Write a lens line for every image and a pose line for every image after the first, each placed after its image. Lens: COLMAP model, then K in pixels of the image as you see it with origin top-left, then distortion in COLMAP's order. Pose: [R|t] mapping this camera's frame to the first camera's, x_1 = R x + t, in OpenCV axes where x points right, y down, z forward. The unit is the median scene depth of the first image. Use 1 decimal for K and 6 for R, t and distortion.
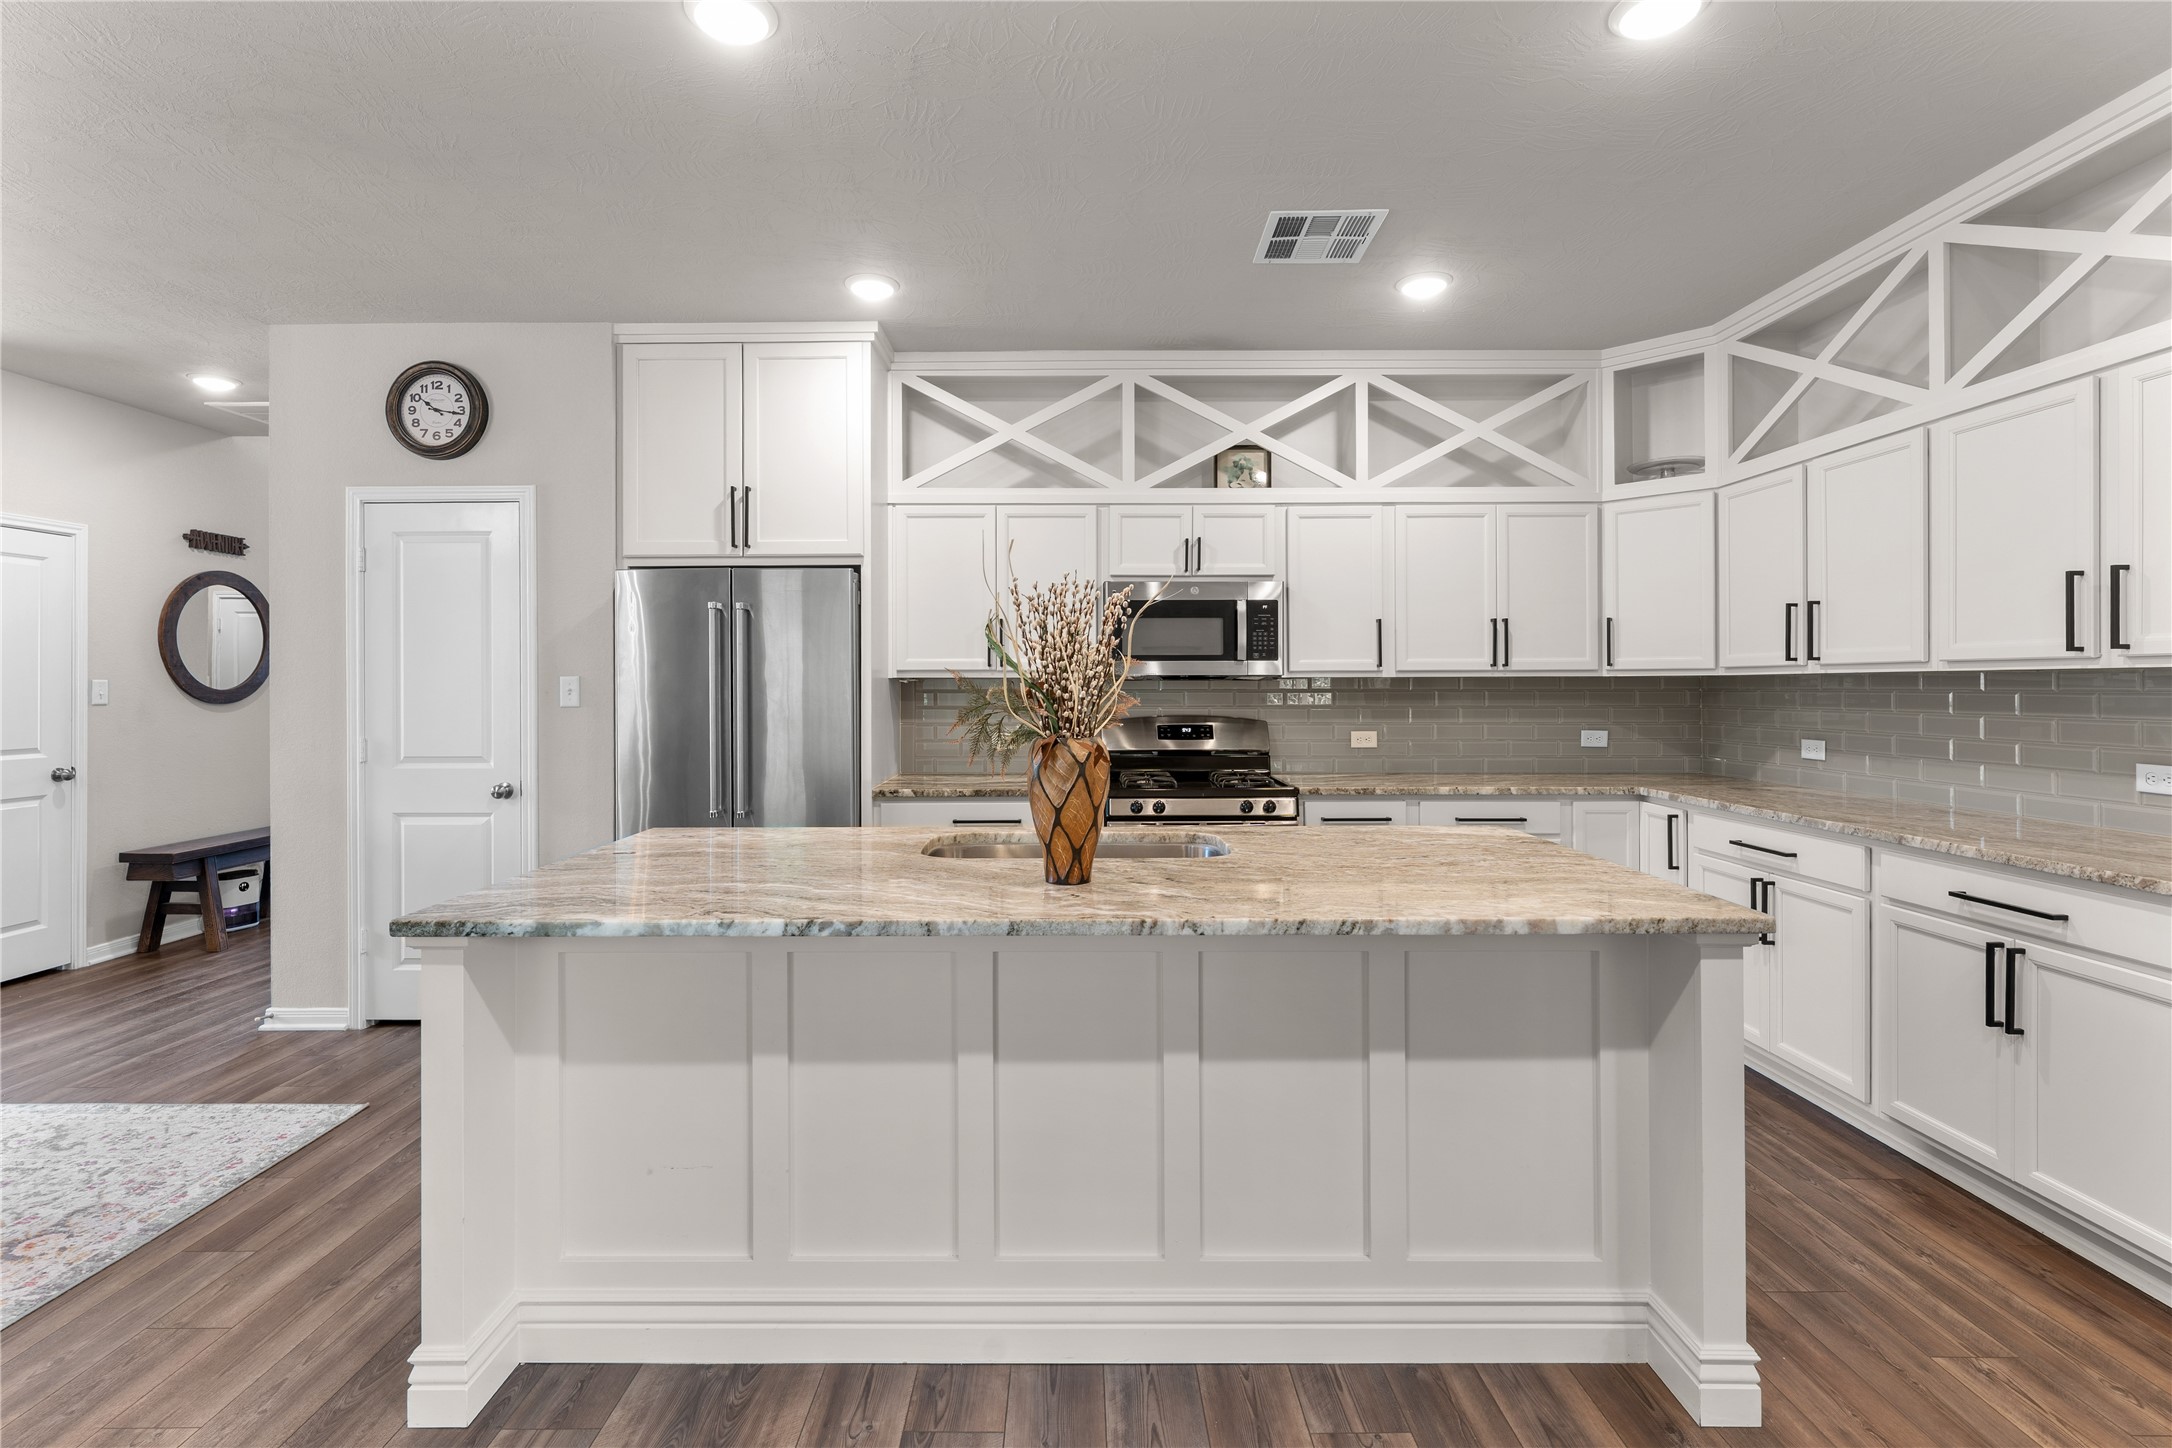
lens RADIAL K [[998.5, 0, 1073.5], [0, 998.5, 683.8], [0, 0, 1]] dist [-0.002751, -0.000181]
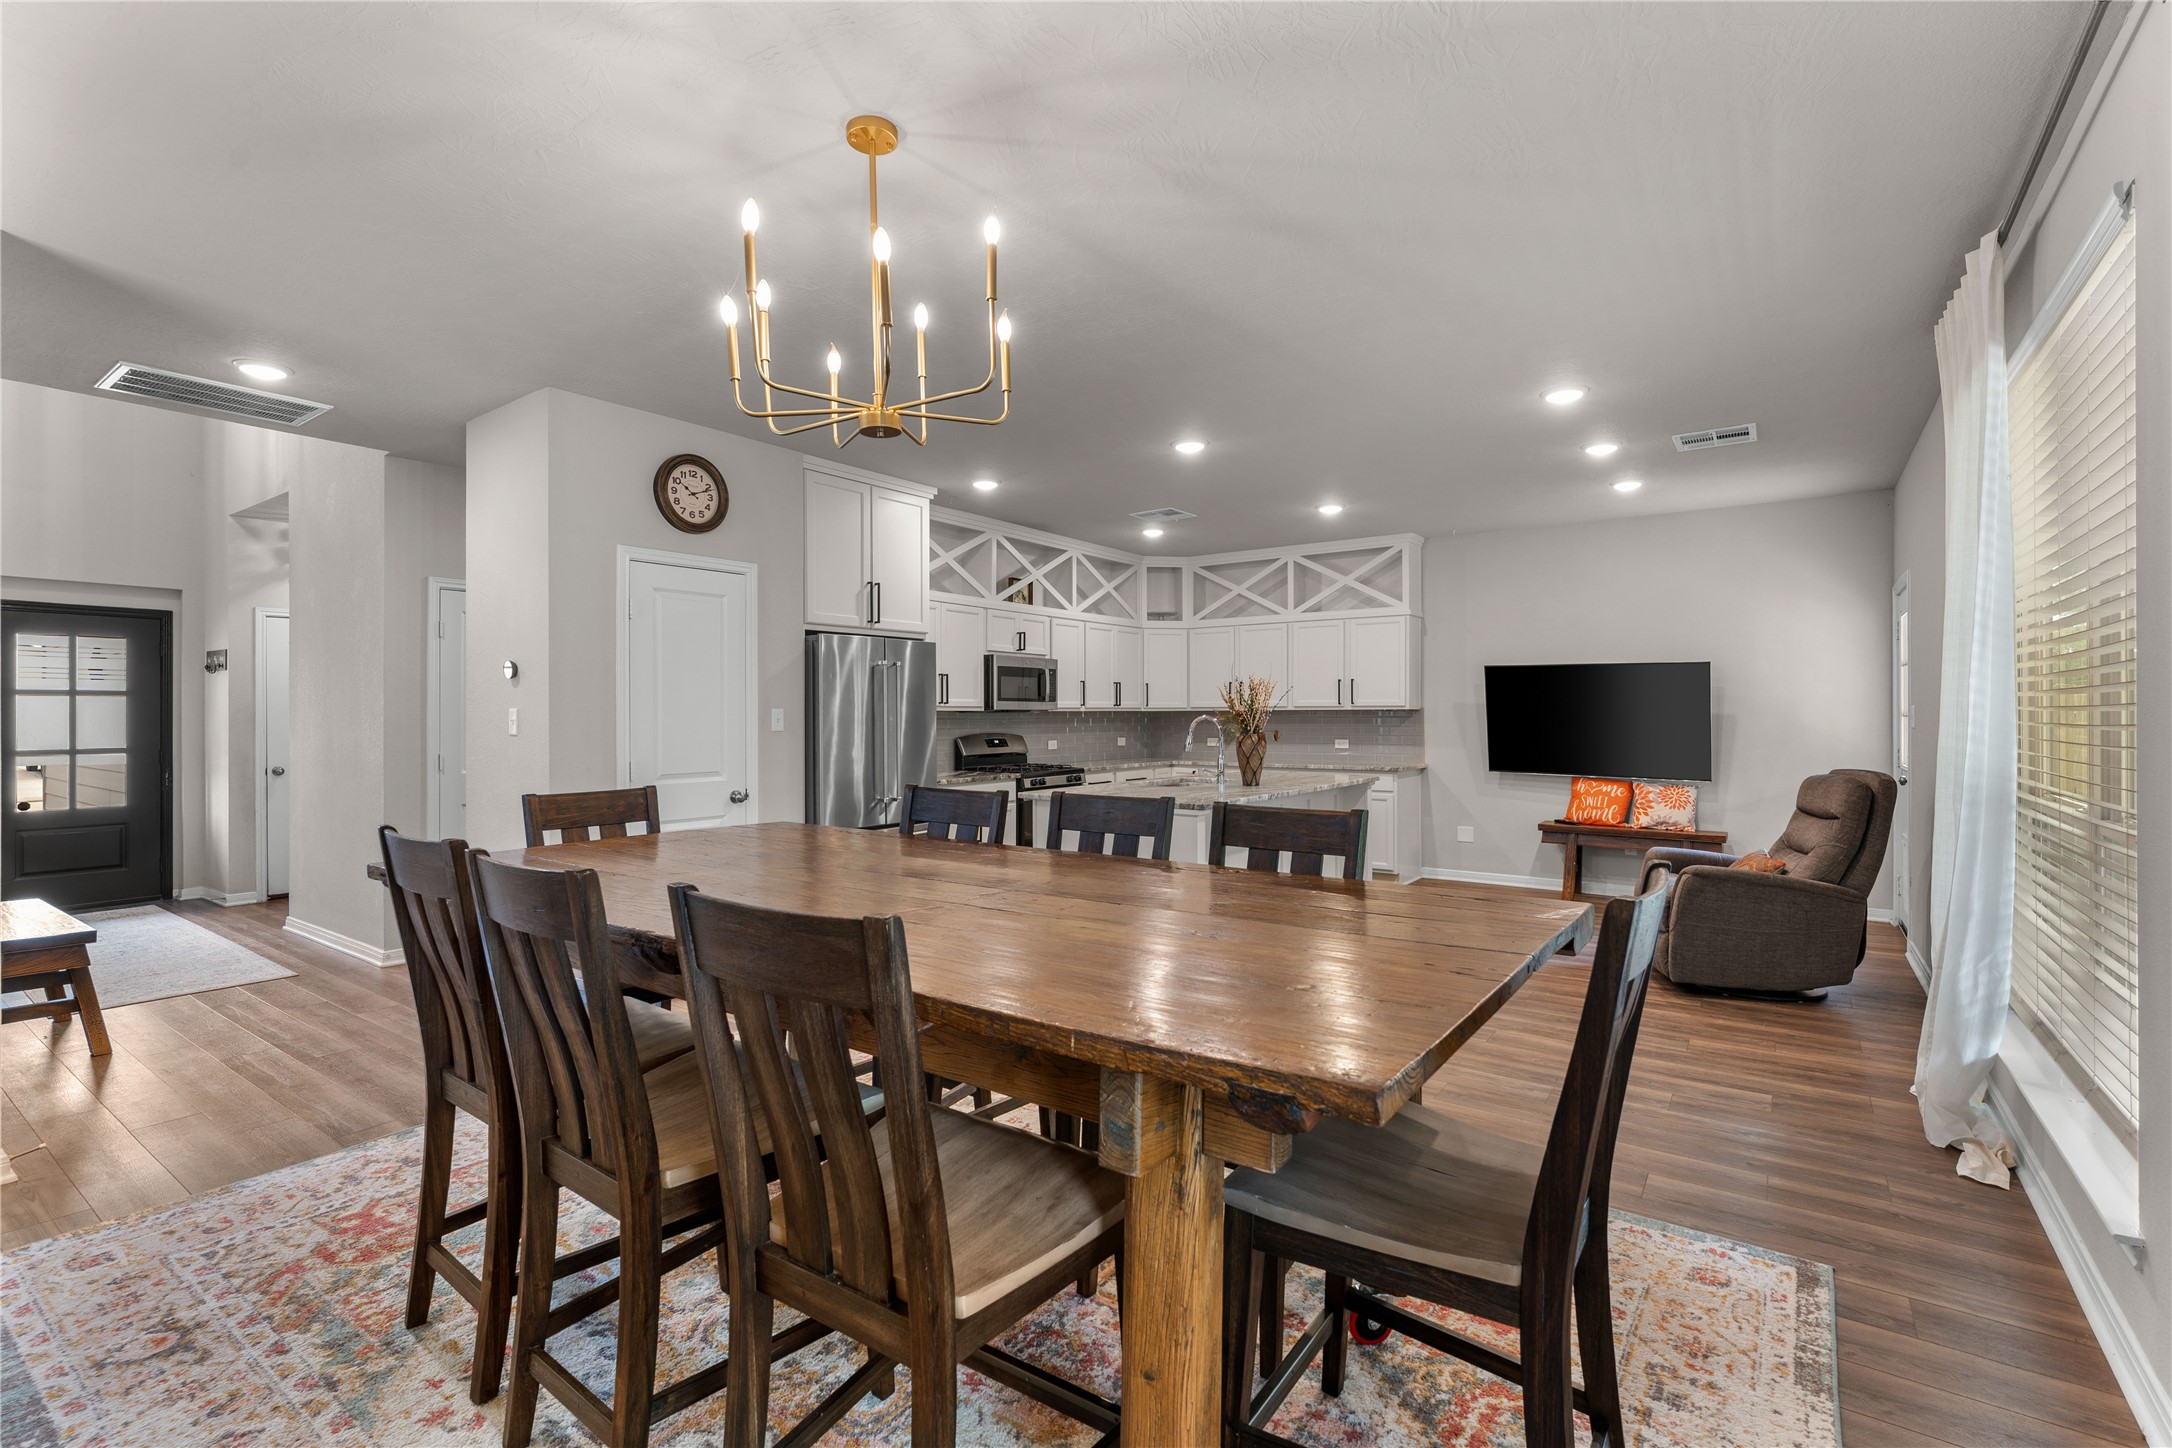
lens RADIAL K [[979.2, 0, 1077.3], [0, 979.2, 715.0], [0, 0, 1]] dist [-0.000971, -0.000068]
pose [[0.583497, 0.000741, 0.812115, -1.334354], [-0.000181, 1.000000, -0.000783, 0.002172], [-0.812115, 0.000310, 0.583497, -0.102096]]
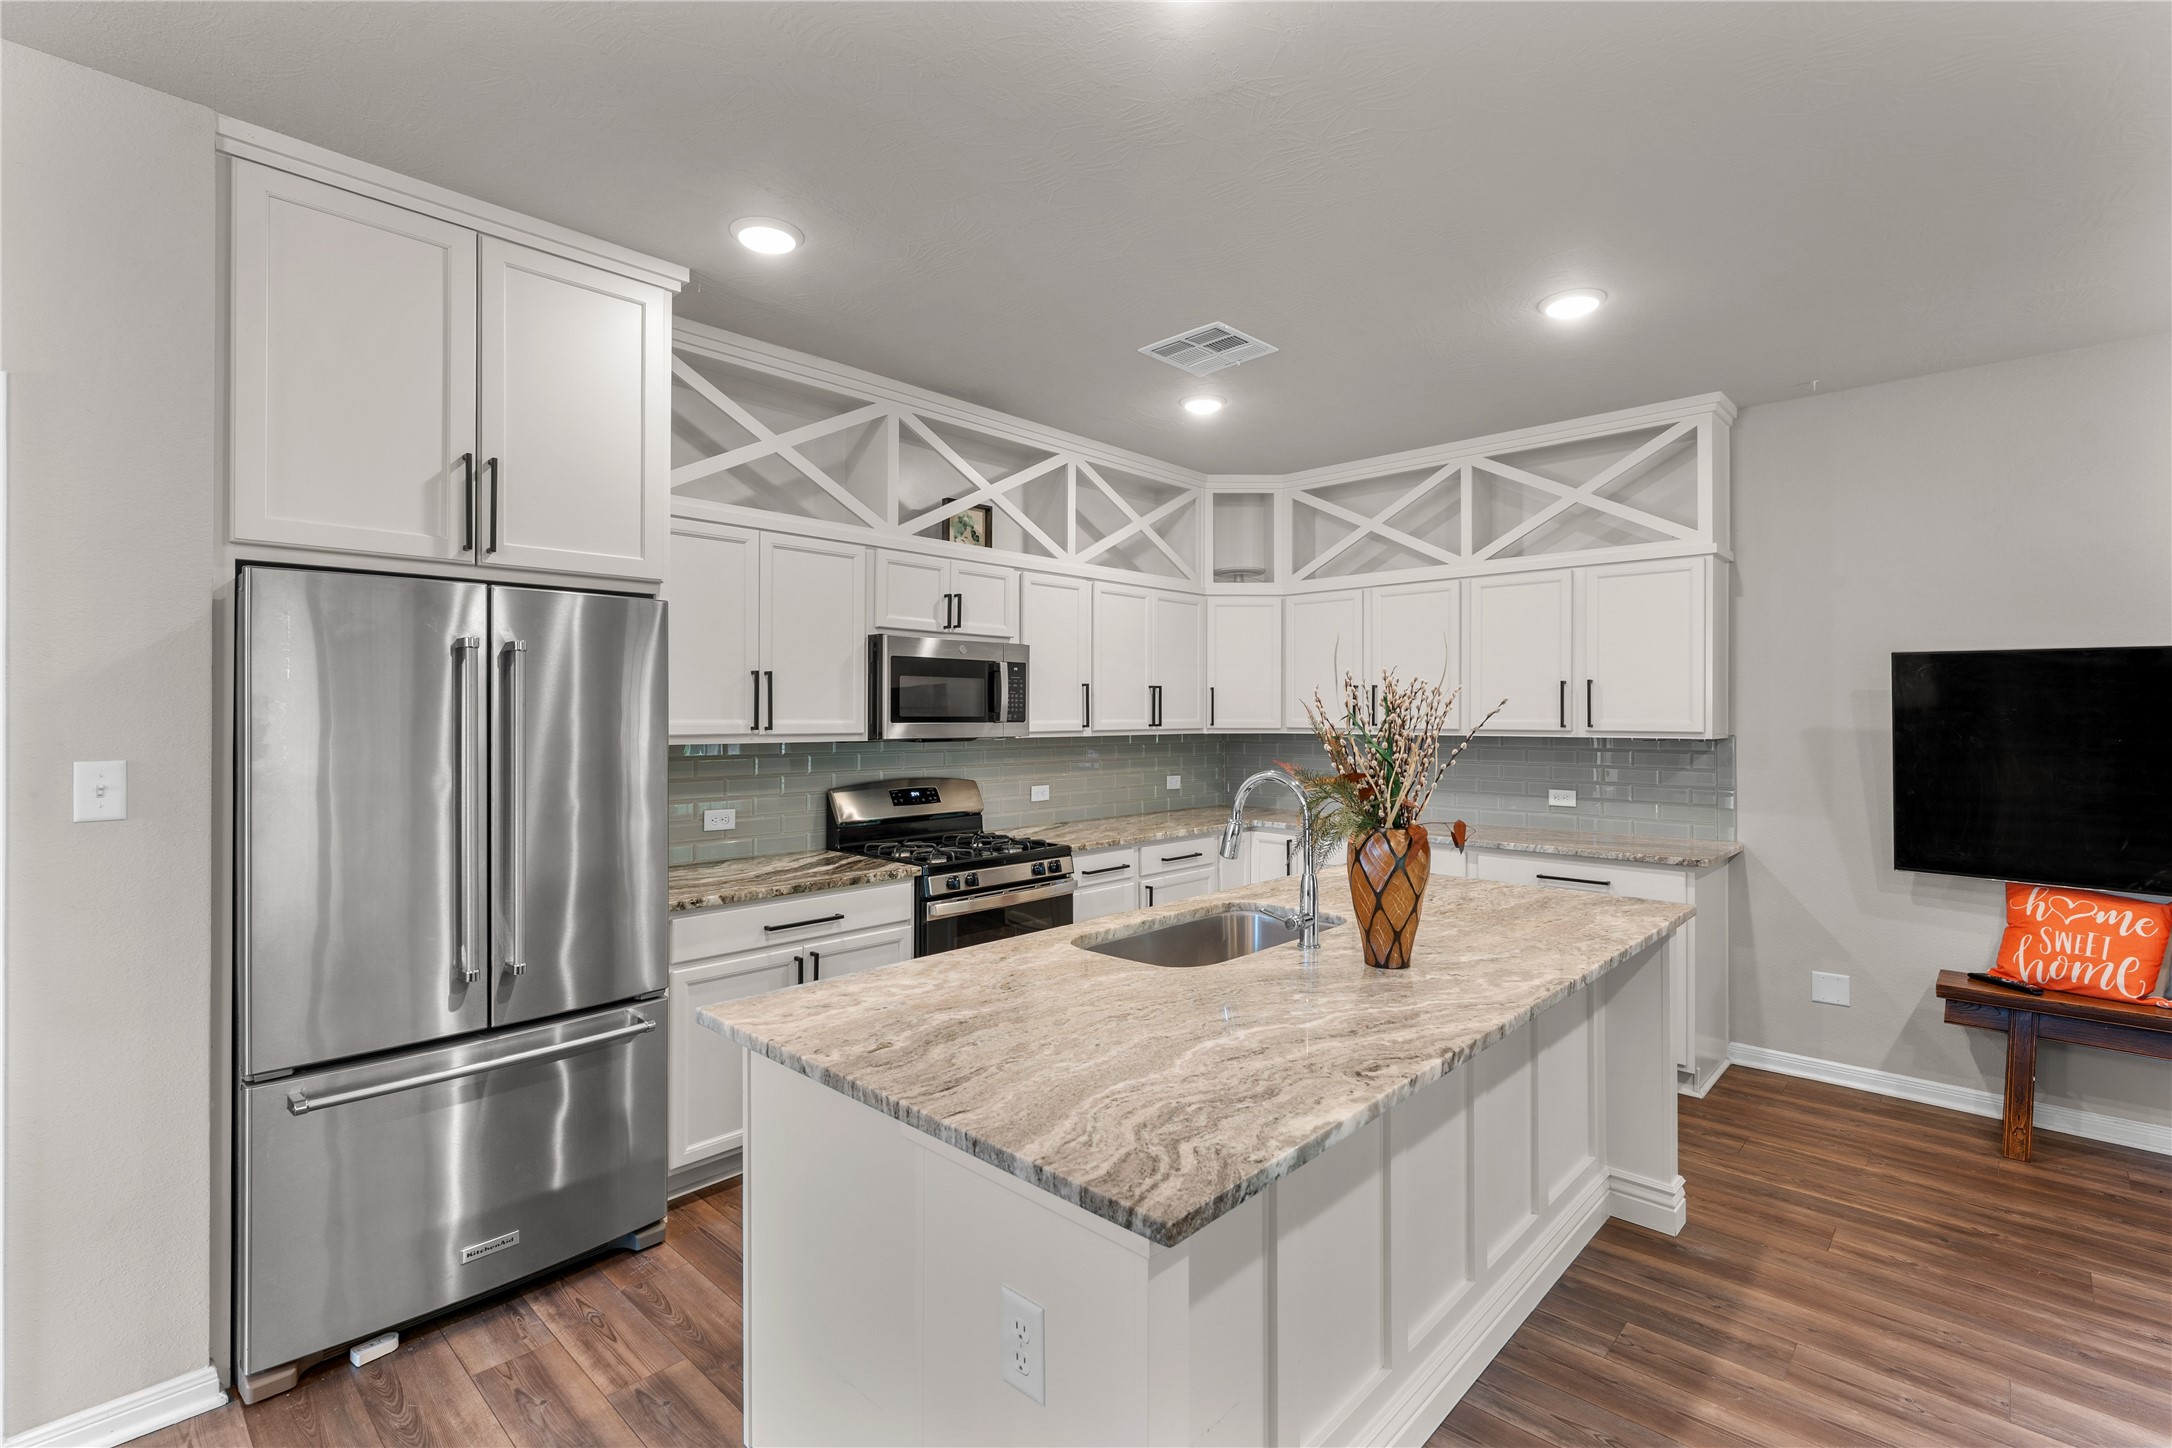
lens RADIAL K [[987.7, 0, 1082.9], [0, 987.7, 711.0], [0, 0, 1]] dist [-0.001422, -0.000240]
pose [[0.684089, 0.006122, 0.729373, -0.525144], [-0.004208, 0.999981, -0.004447, -0.032527], [-0.729387, -0.000027, 0.684102, 0.282545]]
